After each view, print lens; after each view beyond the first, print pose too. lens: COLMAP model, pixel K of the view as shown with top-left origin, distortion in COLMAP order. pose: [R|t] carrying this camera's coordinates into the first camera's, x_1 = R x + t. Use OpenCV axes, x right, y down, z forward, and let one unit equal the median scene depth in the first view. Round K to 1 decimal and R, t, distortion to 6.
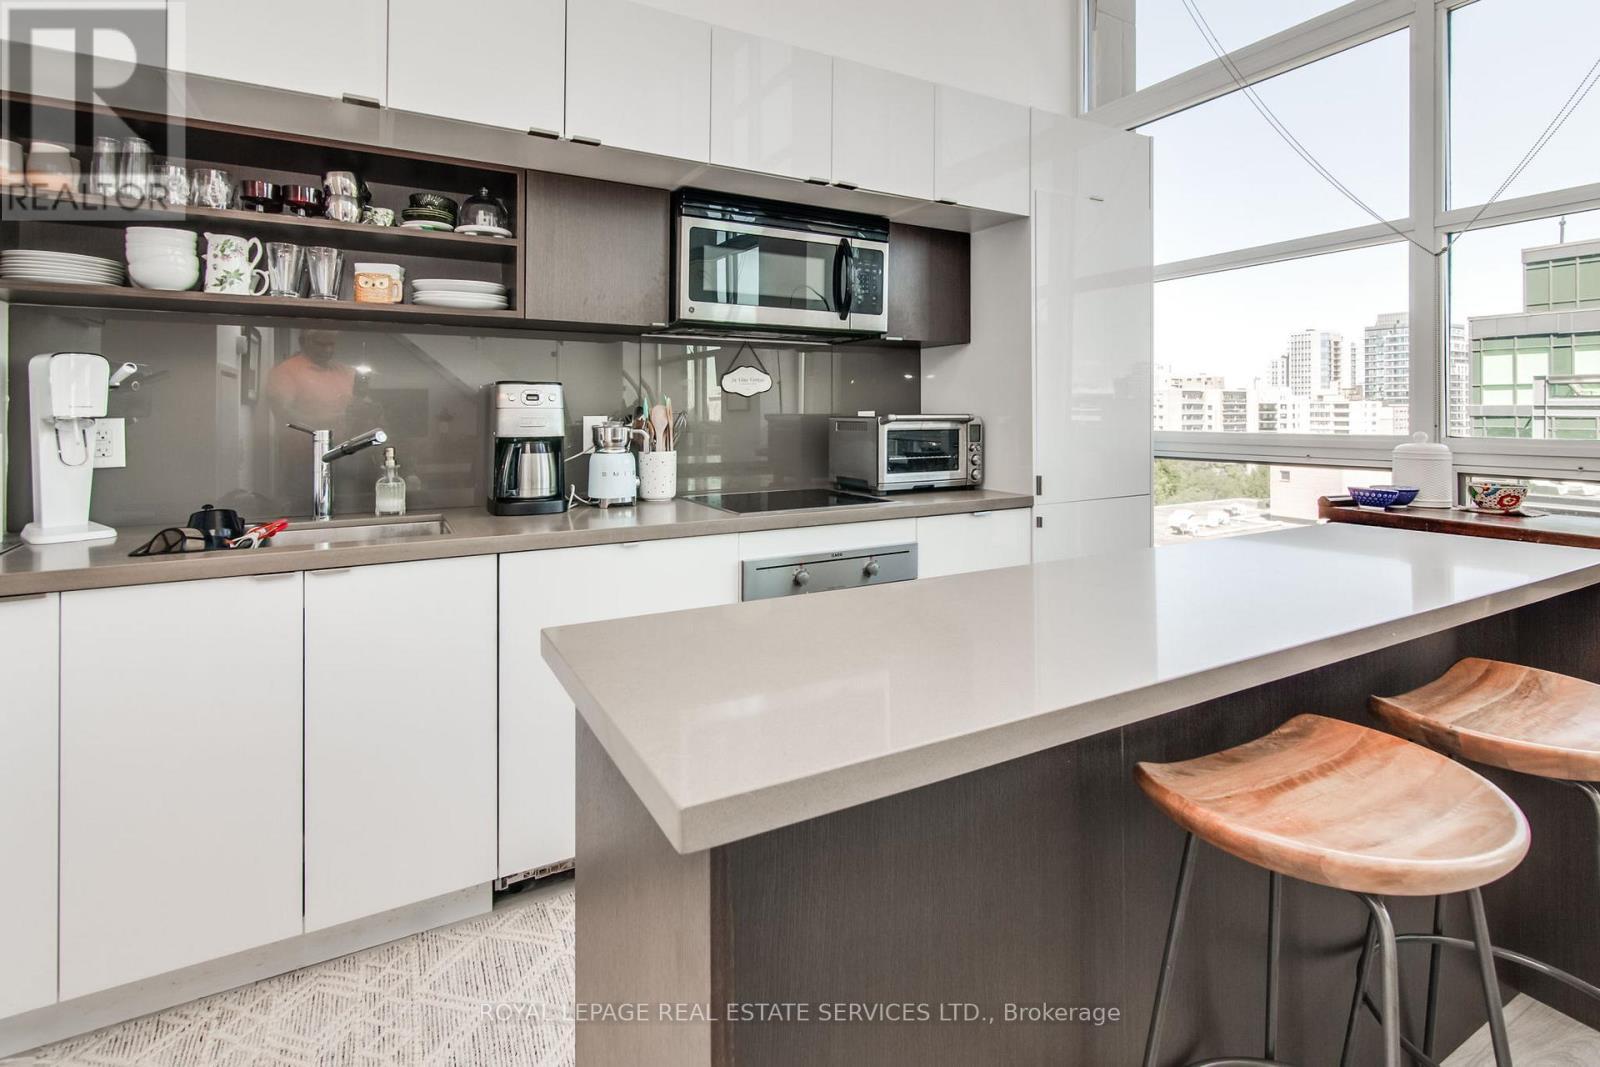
lens RADIAL K [[765.8, 0, 812.9], [0, 765.8, 420.6], [0, 0, 1]] dist [-0.000269, -0.000256]
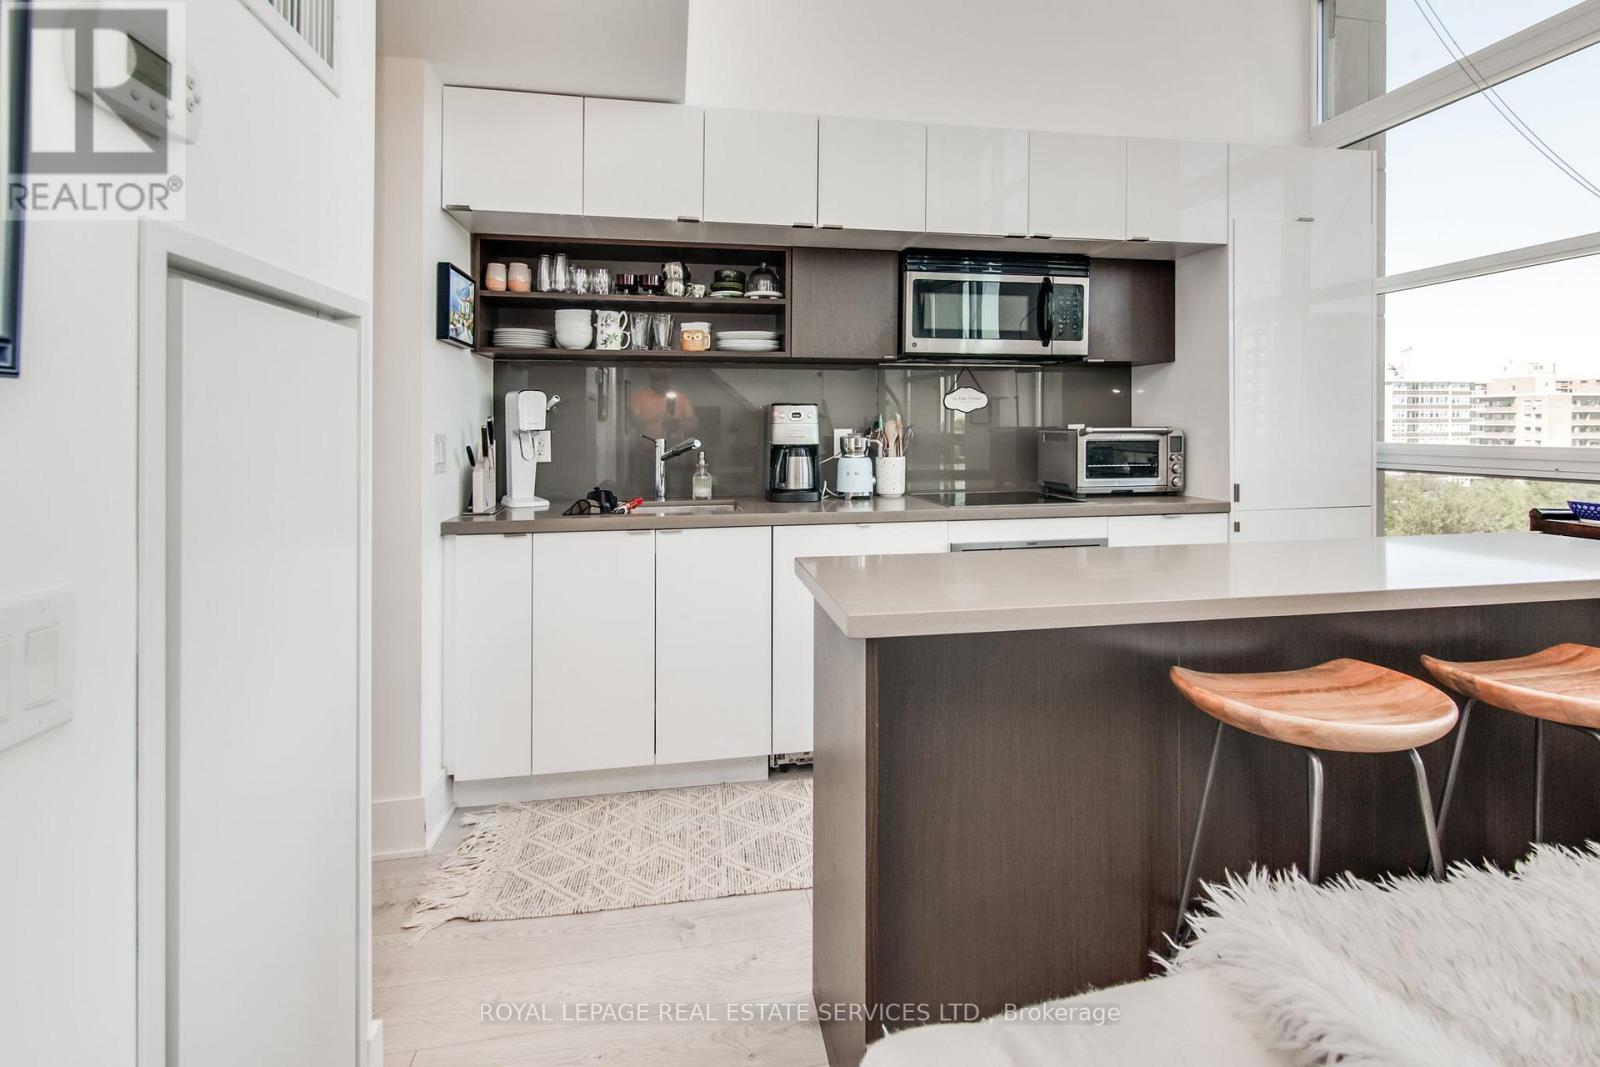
lens RADIAL K [[759.4, 0, 815.2], [0, 759.4, 432.6], [0, 0, 1]] dist [-0.001454, -0.000008]
pose [[0.943207, 0.000874, -0.332204, 0.108296], [-0.001019, 0.999999, -0.000261, 0.000579], [0.332203, 0.000585, 0.943208, -0.248221]]
